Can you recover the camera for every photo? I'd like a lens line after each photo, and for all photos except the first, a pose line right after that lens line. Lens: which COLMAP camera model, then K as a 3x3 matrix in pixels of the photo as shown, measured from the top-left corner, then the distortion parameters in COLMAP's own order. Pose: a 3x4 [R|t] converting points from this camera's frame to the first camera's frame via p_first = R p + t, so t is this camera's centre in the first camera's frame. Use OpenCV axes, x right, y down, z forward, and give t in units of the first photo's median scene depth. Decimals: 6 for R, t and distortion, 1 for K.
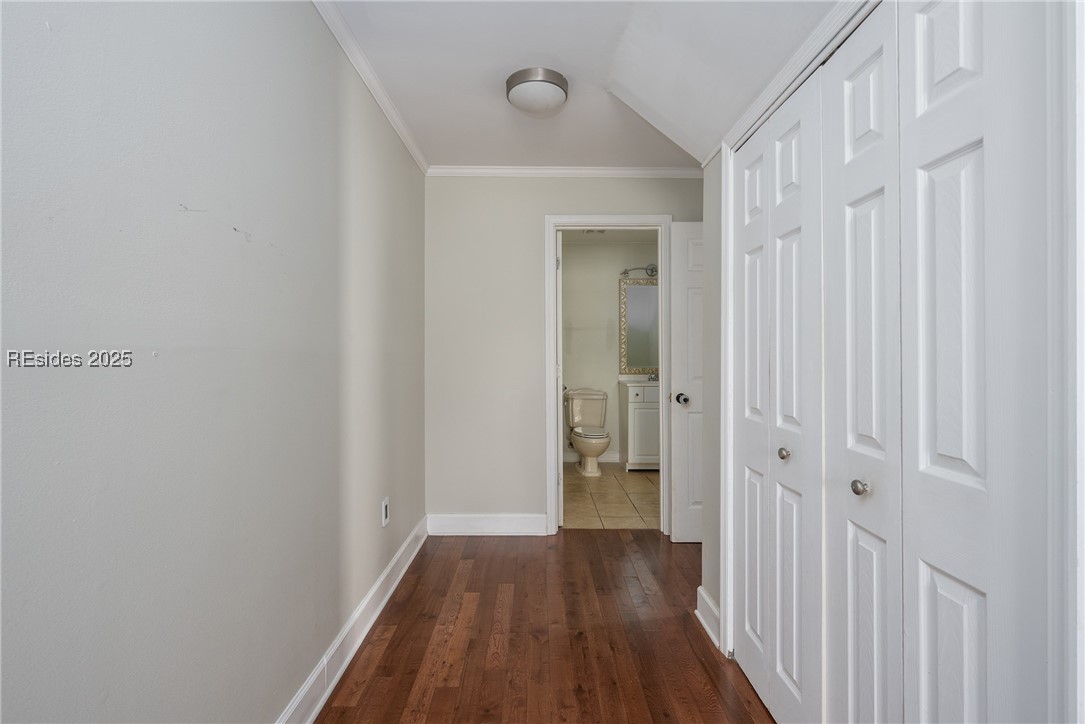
lens RADIAL K [[477.0, 0, 545.6], [0, 477.0, 359.5], [0, 0, 1]] dist [-0.001088, -0.000152]
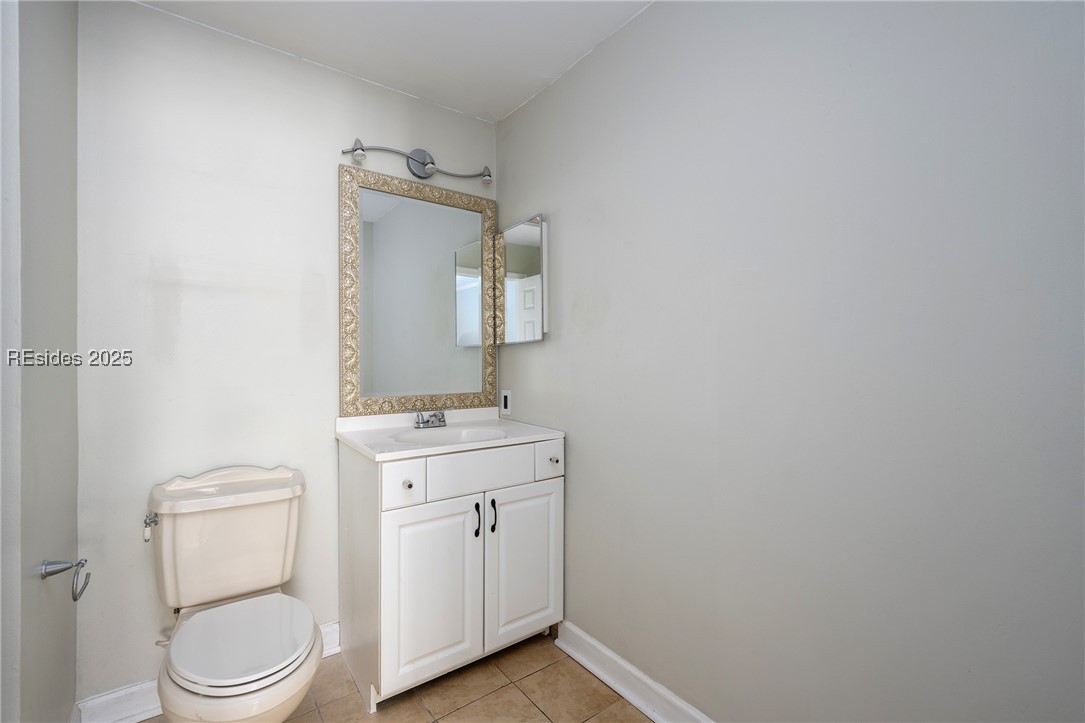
lens RADIAL K [[477.0, 0, 548.0], [0, 477.0, 357.9], [0, 0, 1]] dist [-0.001088, -0.000152]
pose [[0.800520, 0.003538, 0.599295, 0.061169], [-0.000957, 0.999989, -0.004625, -0.013413], [-0.599305, 0.003129, 0.800515, 0.603025]]
